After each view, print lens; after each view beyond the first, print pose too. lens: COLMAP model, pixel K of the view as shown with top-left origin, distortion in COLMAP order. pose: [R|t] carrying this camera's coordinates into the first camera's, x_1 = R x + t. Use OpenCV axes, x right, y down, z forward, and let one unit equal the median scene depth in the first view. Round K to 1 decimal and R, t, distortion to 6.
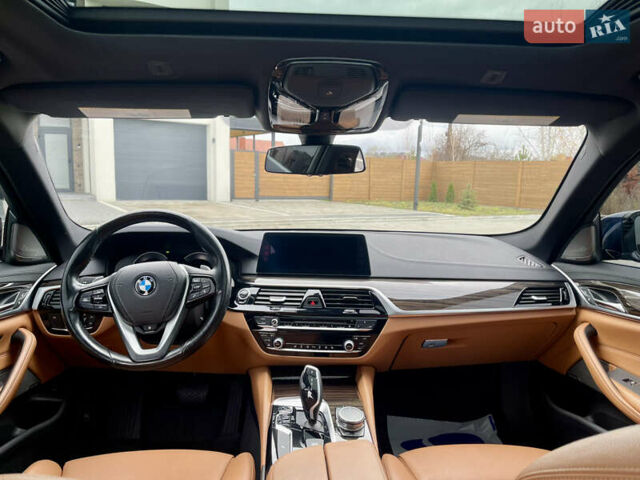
lens RADIAL K [[503.1, 0, 325.0], [0, 503.1, 244.4], [0, 0, 1]] dist [0.053323, -0.033414]
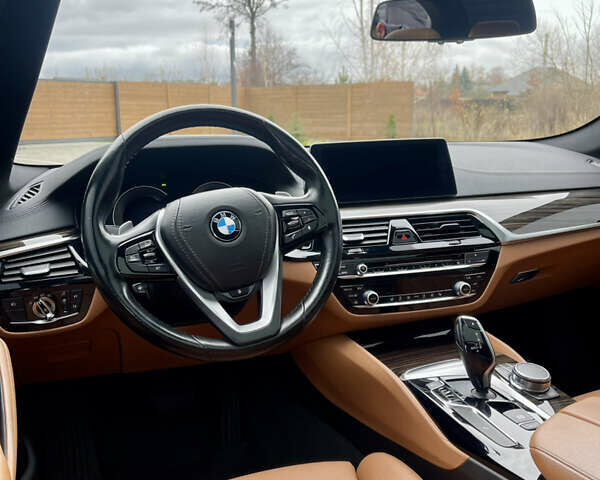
lens RADIAL K [[621.6, 0, 315.5], [0, 621.6, 250.9], [0, 0, 1]] dist [0.043347, 0.000000]
pose [[0.948208, -0.106174, 0.299379, -0.415055], [0.078562, 0.991591, 0.102840, 0.035318], [-0.307781, -0.073994, 0.948576, 0.201636]]
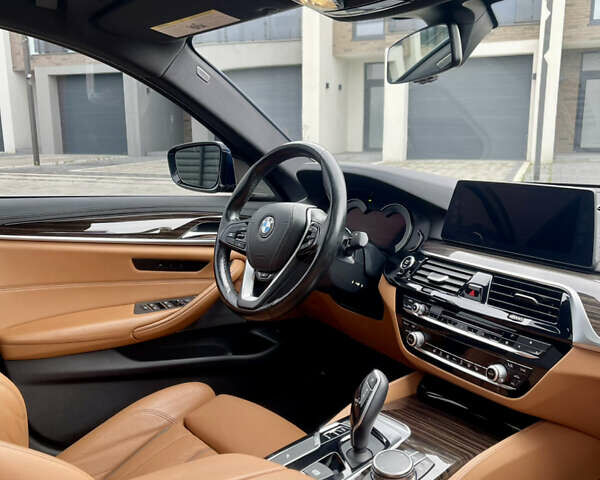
lens RADIAL K [[621.6, 0, 280.4], [0, 621.6, 237.5], [0, 0, 1]] dist [0.043347, 0.000000]
pose [[0.561922, 0.128598, -0.817133, 0.481159], [-0.103672, 0.991001, 0.084668, 0.005765], [0.820668, 0.037138, 0.570197, 0.356093]]
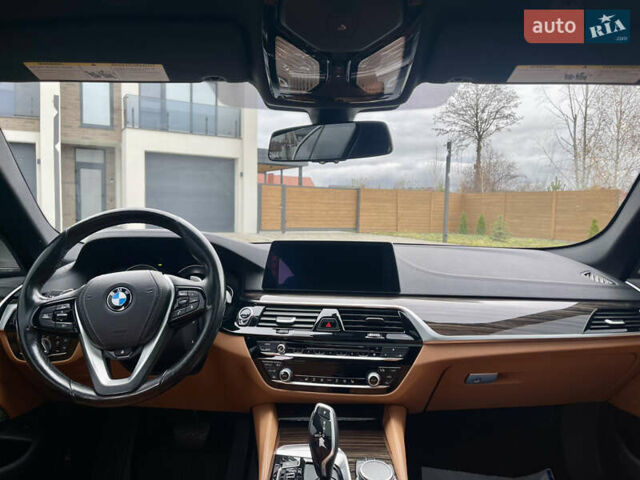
lens RADIAL K [[503.1, 0, 320.1], [0, 503.1, 243.3], [0, 0, 1]] dist [0.053323, -0.033414]
pose [[0.997887, -0.002324, -0.064936, 0.015328], [-0.002080, 0.997705, -0.067676, 0.040157], [0.064944, 0.067668, 0.995592, 0.180416]]
